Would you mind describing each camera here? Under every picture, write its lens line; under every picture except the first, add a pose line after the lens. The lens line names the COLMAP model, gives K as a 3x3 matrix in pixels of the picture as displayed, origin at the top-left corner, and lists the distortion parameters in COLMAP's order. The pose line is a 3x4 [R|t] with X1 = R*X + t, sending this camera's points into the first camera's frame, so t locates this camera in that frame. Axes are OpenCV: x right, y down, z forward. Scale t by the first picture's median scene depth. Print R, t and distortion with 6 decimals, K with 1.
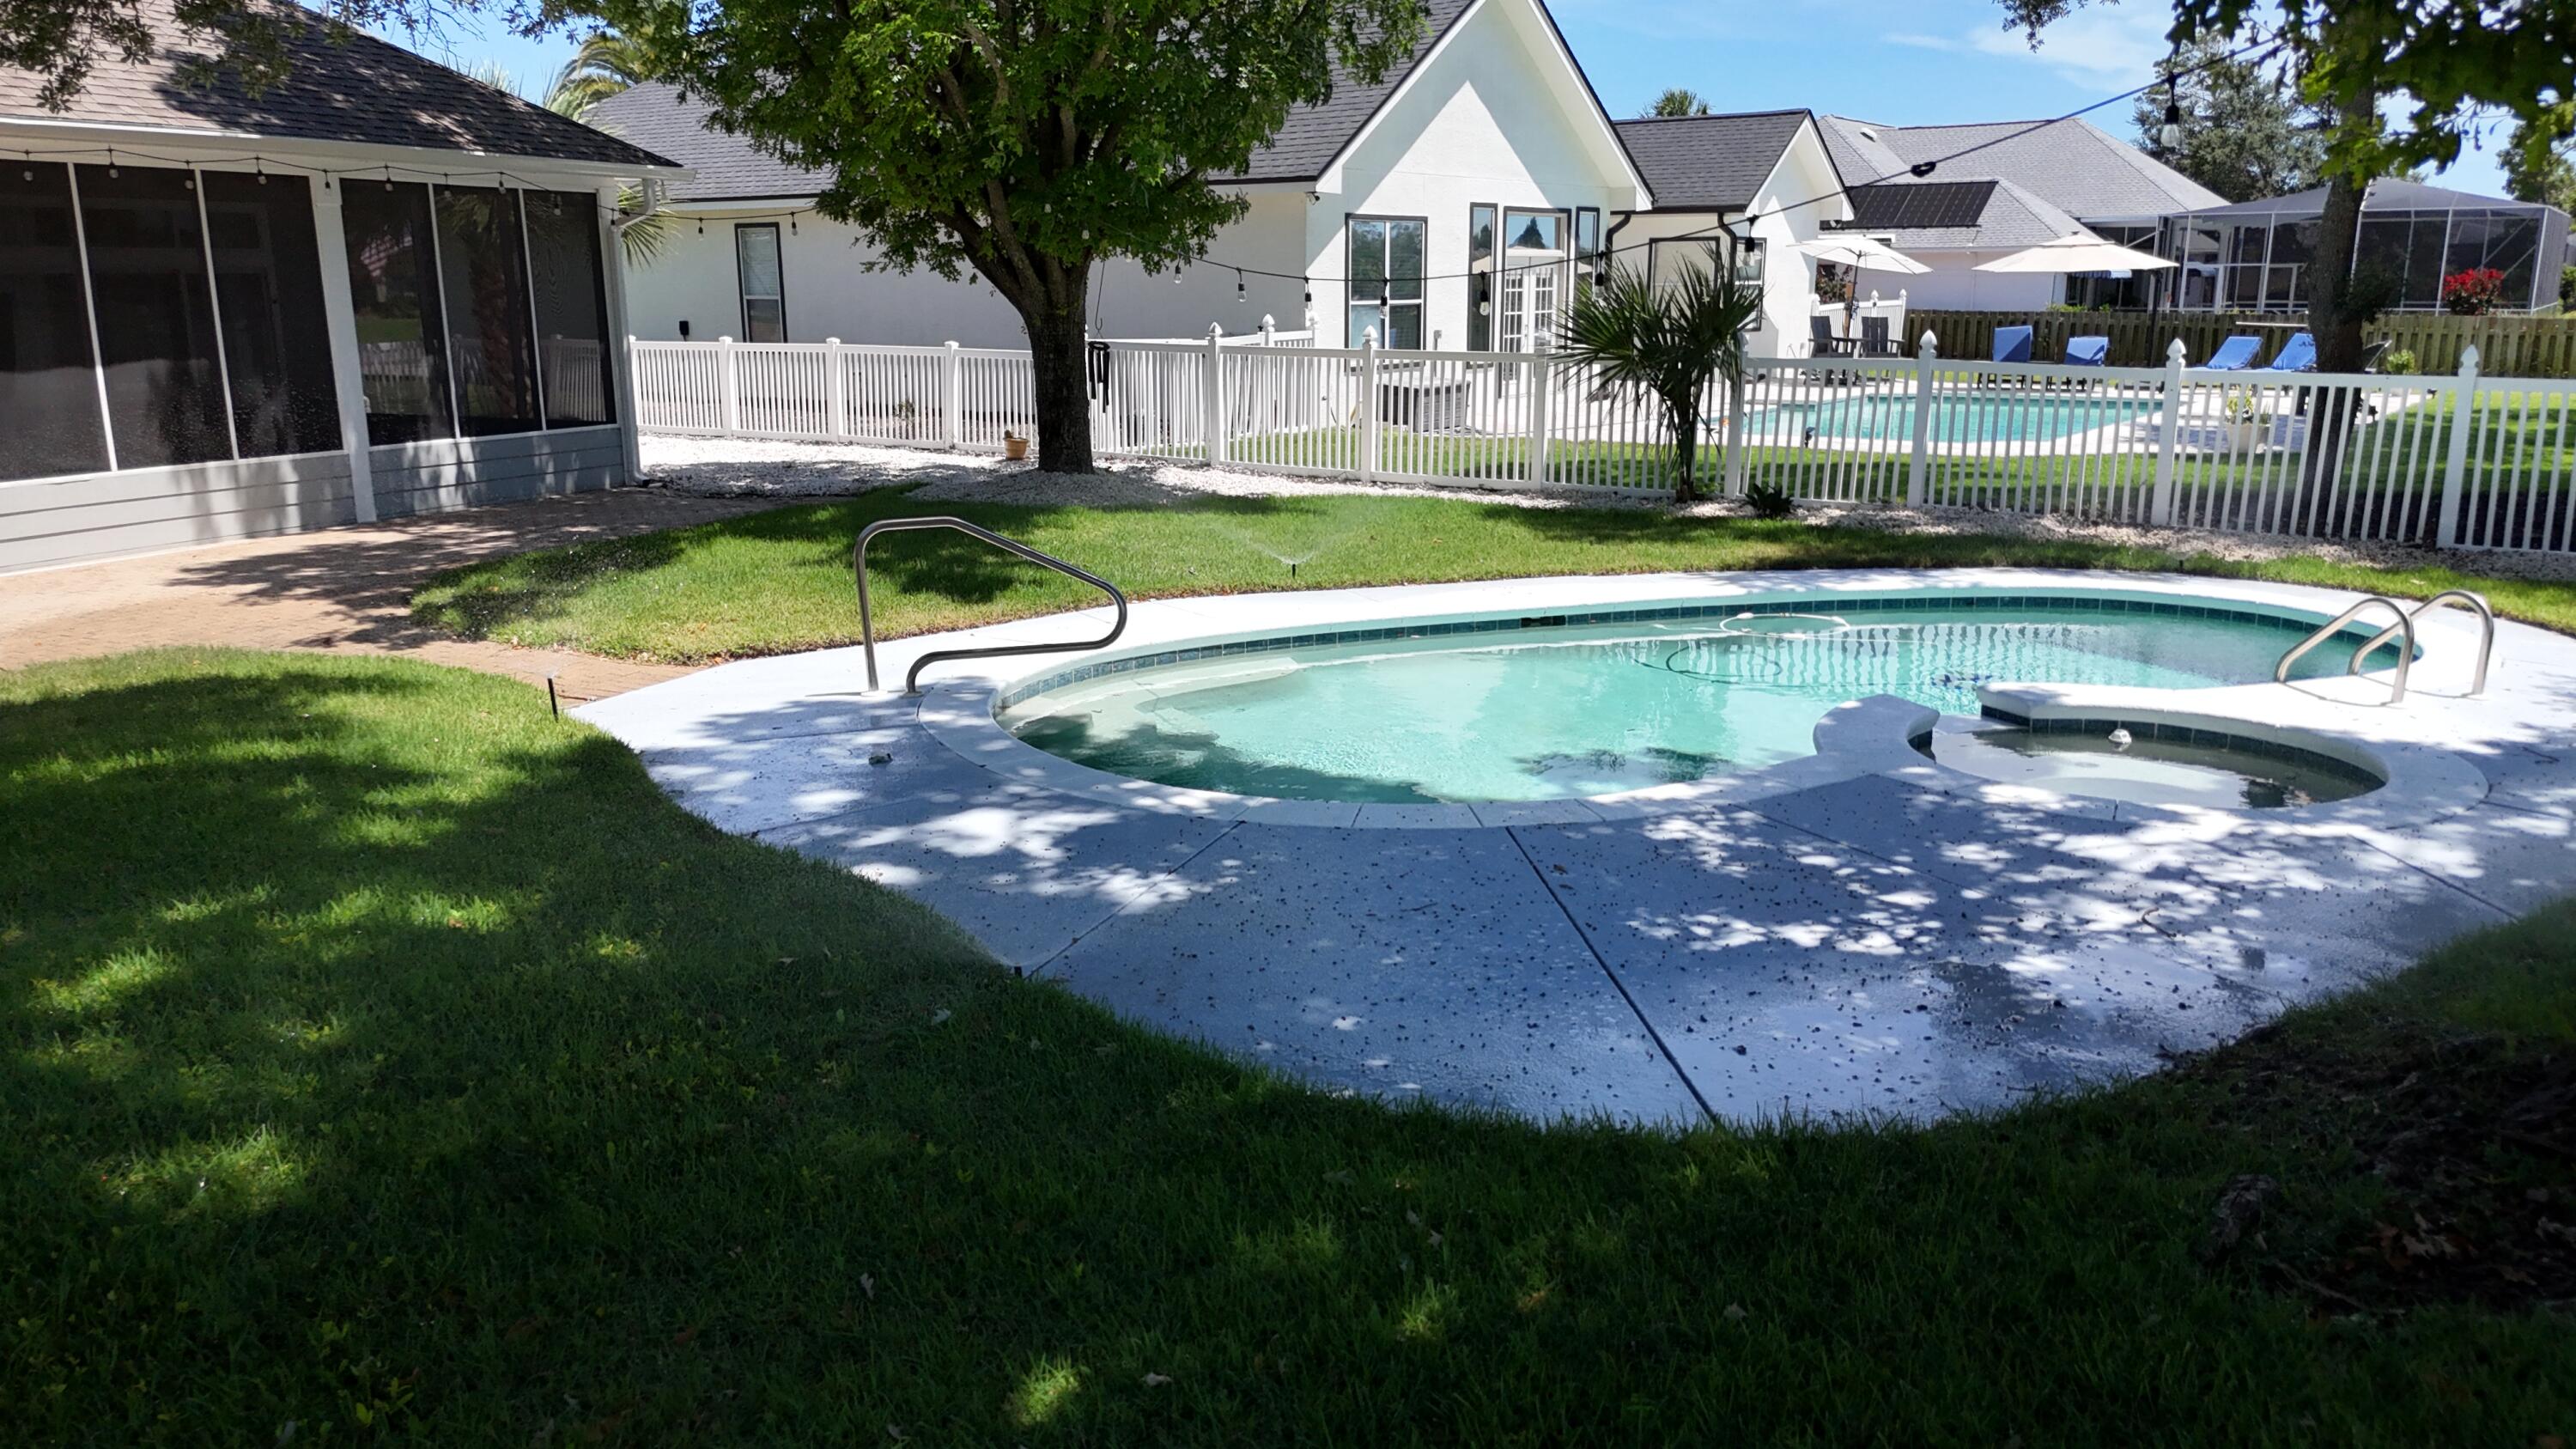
lens RADIAL K [[1889.0, 0, 1267.8], [0, 1889.0, 717.3], [0, 0, 1]] dist [0.082777, -0.086312]
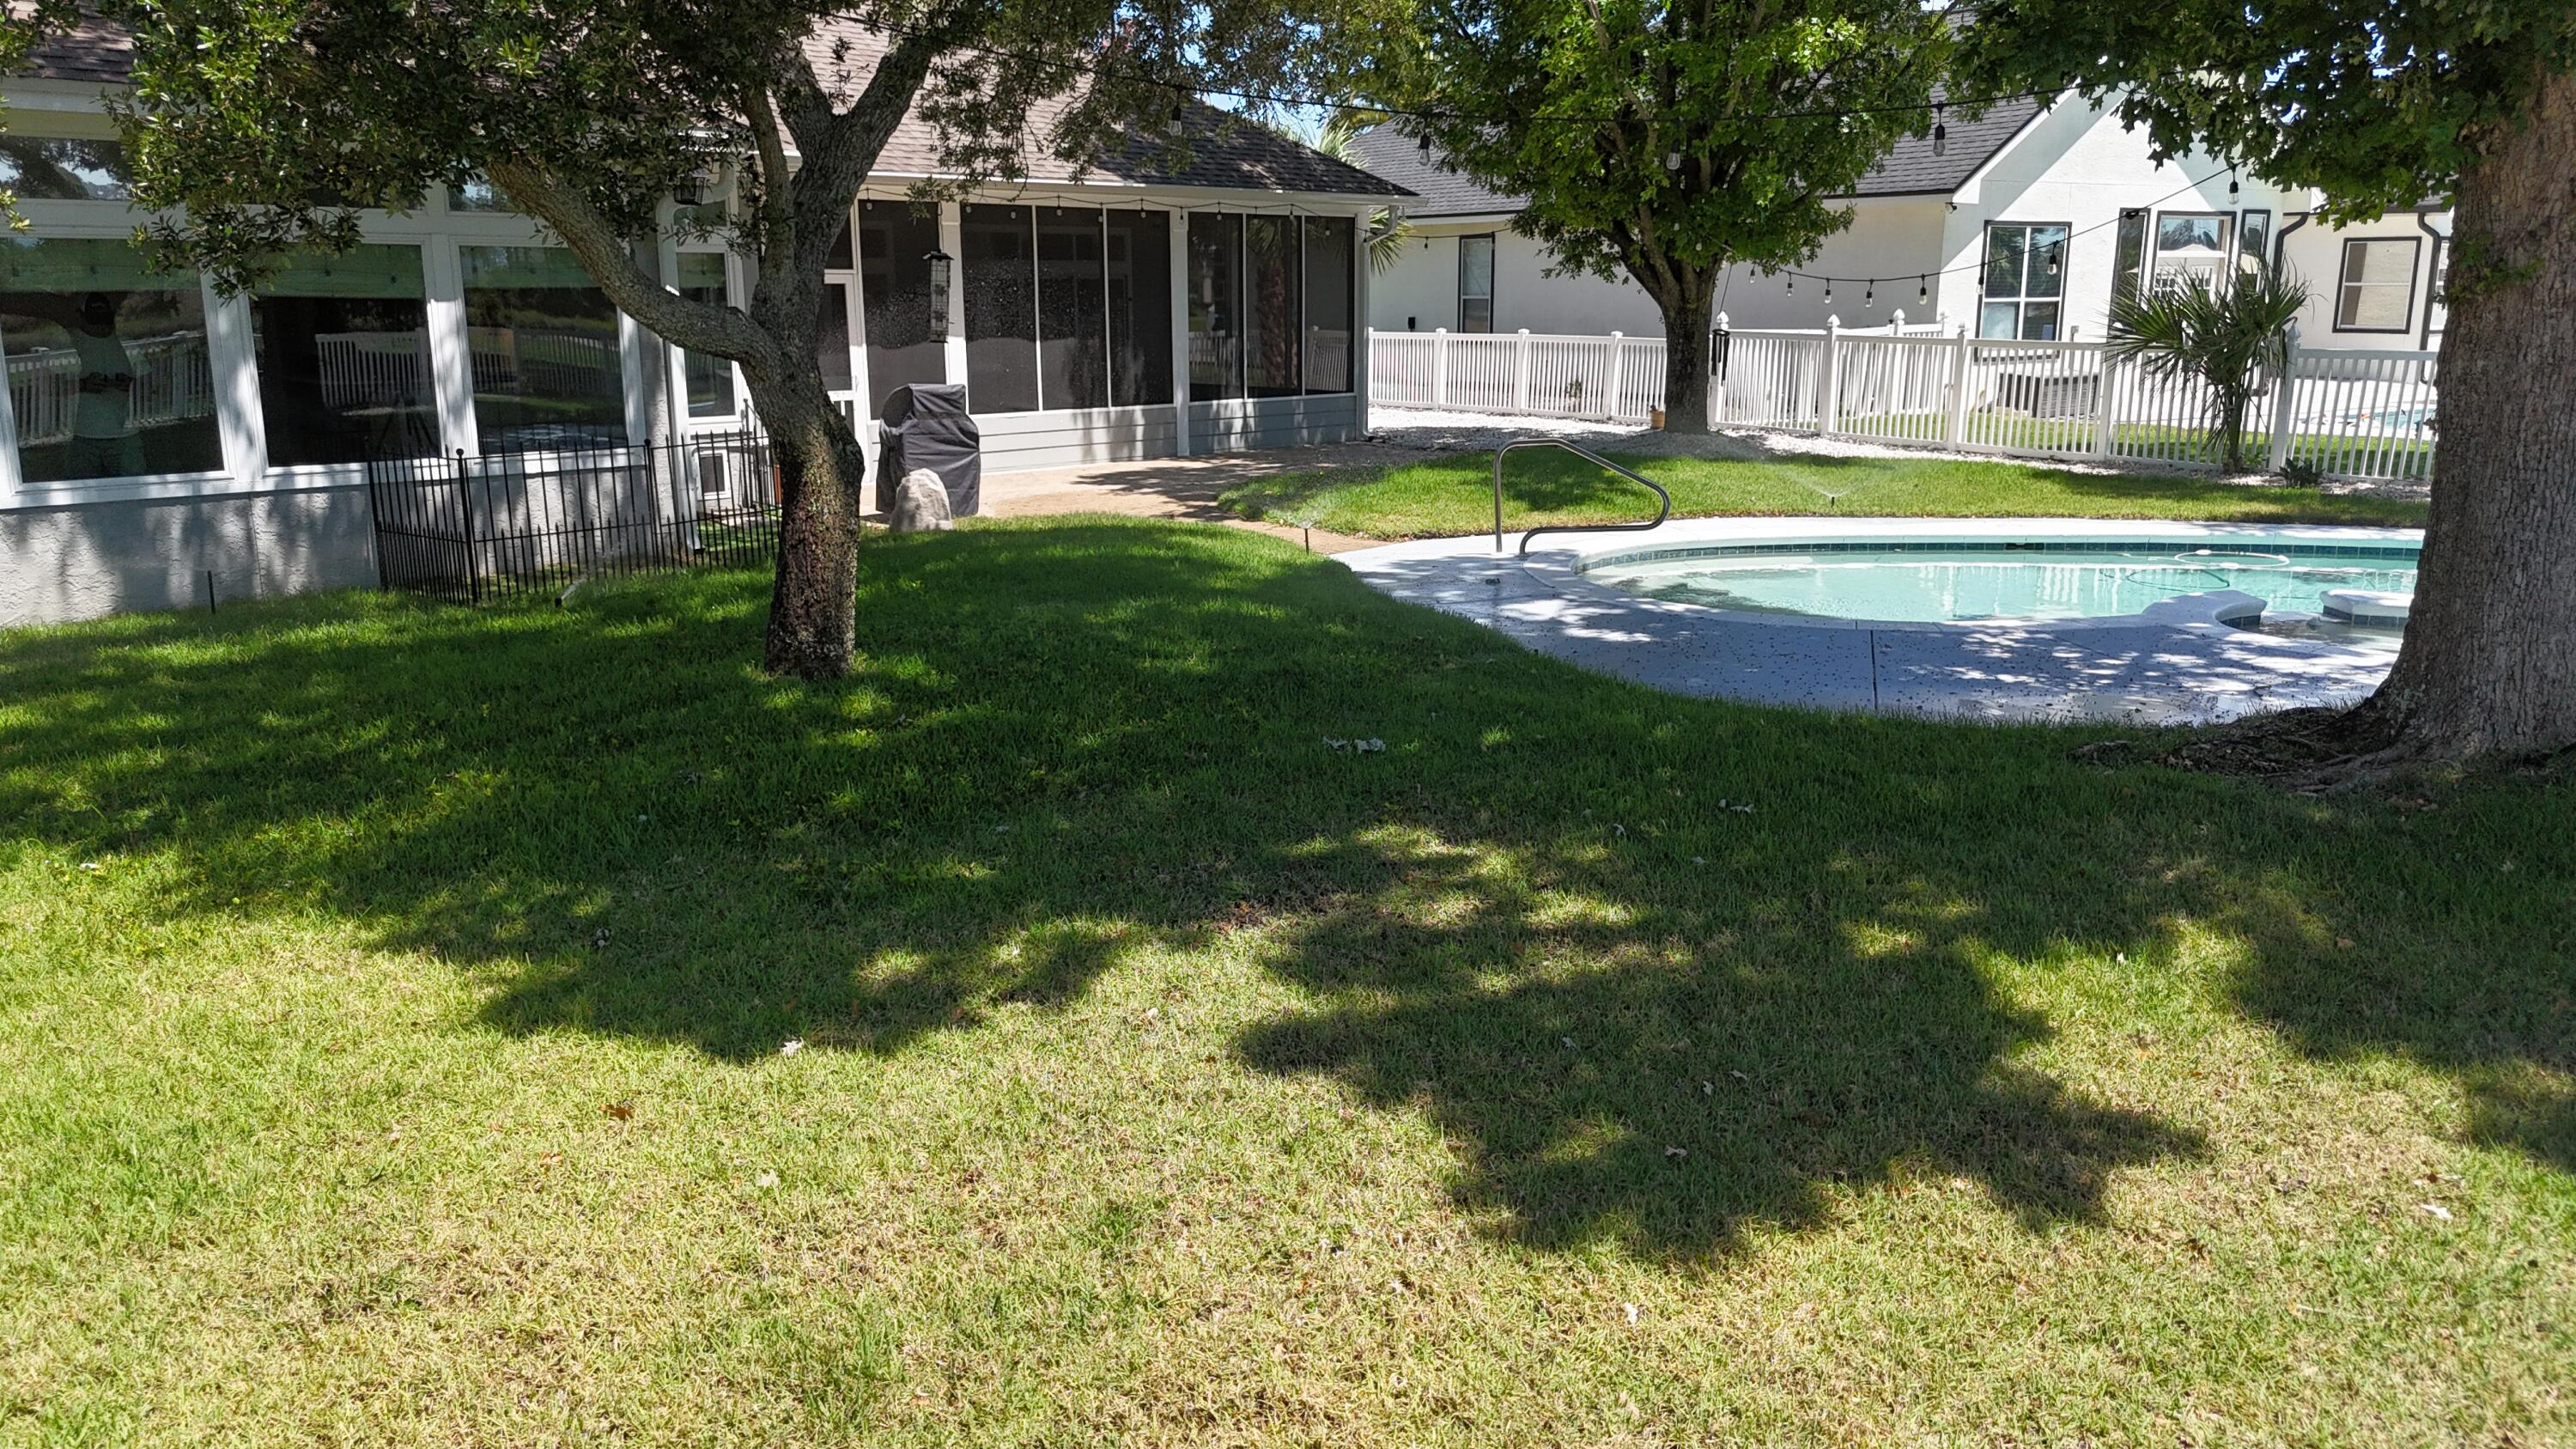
lens RADIAL K [[1889.0, 0, 1292.4], [0, 1889.0, 736.9], [0, 0, 1]] dist [0.082777, -0.086312]
pose [[0.937064, 0.085343, -0.338567, 0.097539], [-0.082195, 0.996336, 0.023653, 0.066278], [0.339345, 0.005664, 0.940645, -0.290618]]
